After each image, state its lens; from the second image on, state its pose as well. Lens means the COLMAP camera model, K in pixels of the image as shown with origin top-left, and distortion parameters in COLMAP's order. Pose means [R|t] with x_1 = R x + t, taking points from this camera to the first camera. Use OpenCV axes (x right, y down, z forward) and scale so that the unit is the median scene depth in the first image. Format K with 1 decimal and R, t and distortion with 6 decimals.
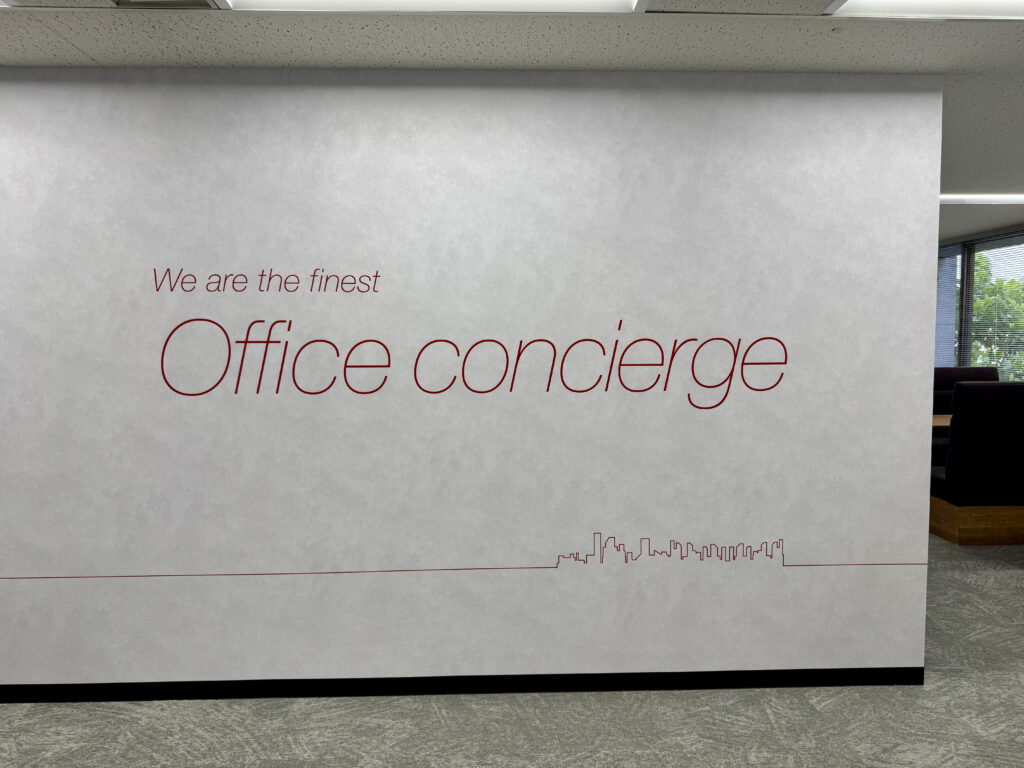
lens RADIAL K [[733.4, 0, 507.2], [0, 733.4, 384.4], [0, 0, 1]] dist [0.010330, -0.025380]
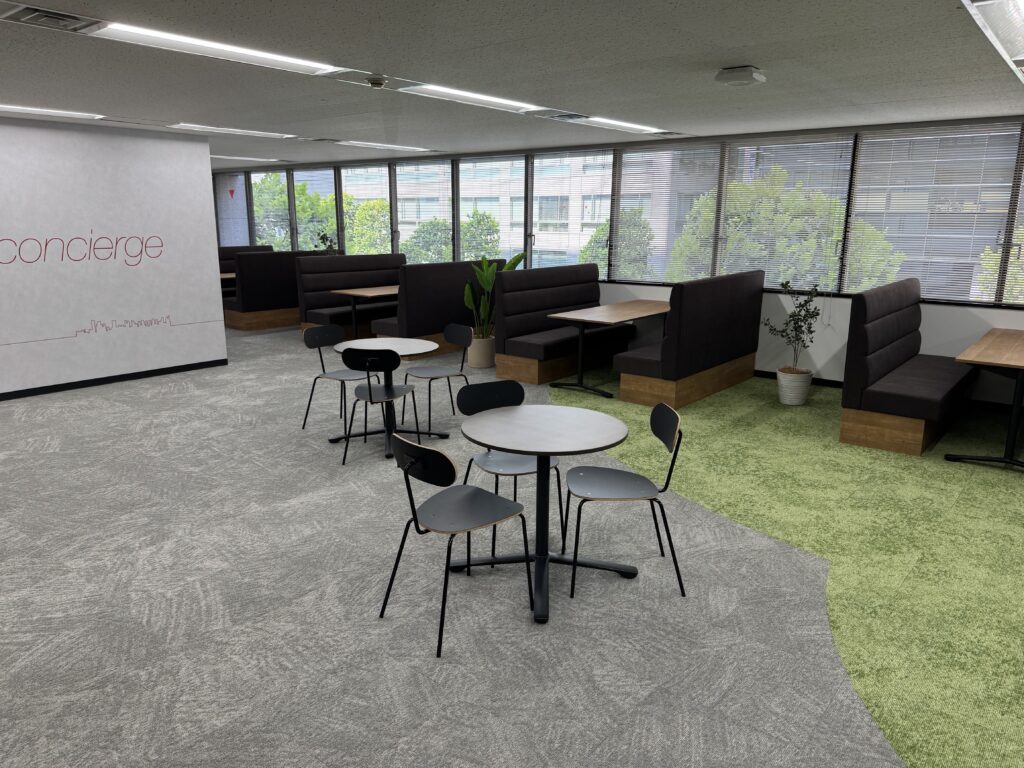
lens RADIAL K [[733.4, 0, 507.3], [0, 733.4, 388.0], [0, 0, 1]] dist [0.010330, -0.025380]
pose [[0.661163, -0.162405, 0.732454, -0.791133], [0.046110, 0.983240, 0.176389, 0.061960], [-0.748824, -0.082848, 0.657570, -1.649456]]
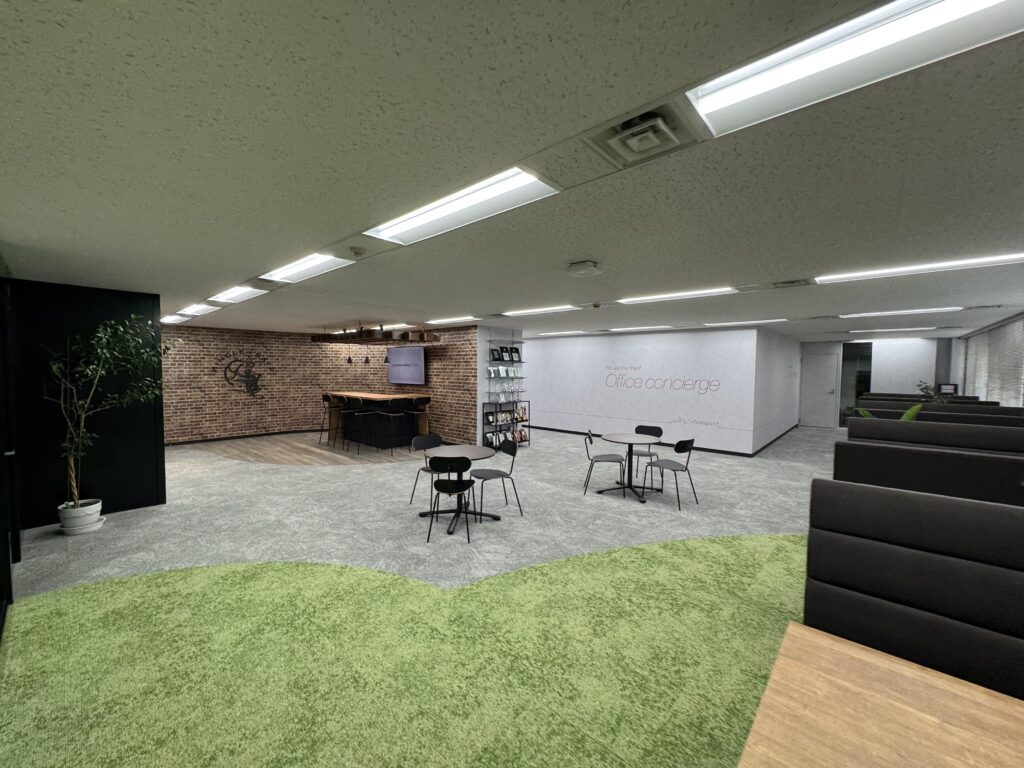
lens RADIAL K [[410.9, 0, 509.3], [0, 410.9, 385.8], [0, 0, 1]] dist [-0.003761, -0.000314]
pose [[0.716033, 0.041202, -0.696850, 1.281956], [-0.062840, 0.998008, -0.005561, 0.075738], [0.695233, 0.047772, 0.717196, -1.931135]]
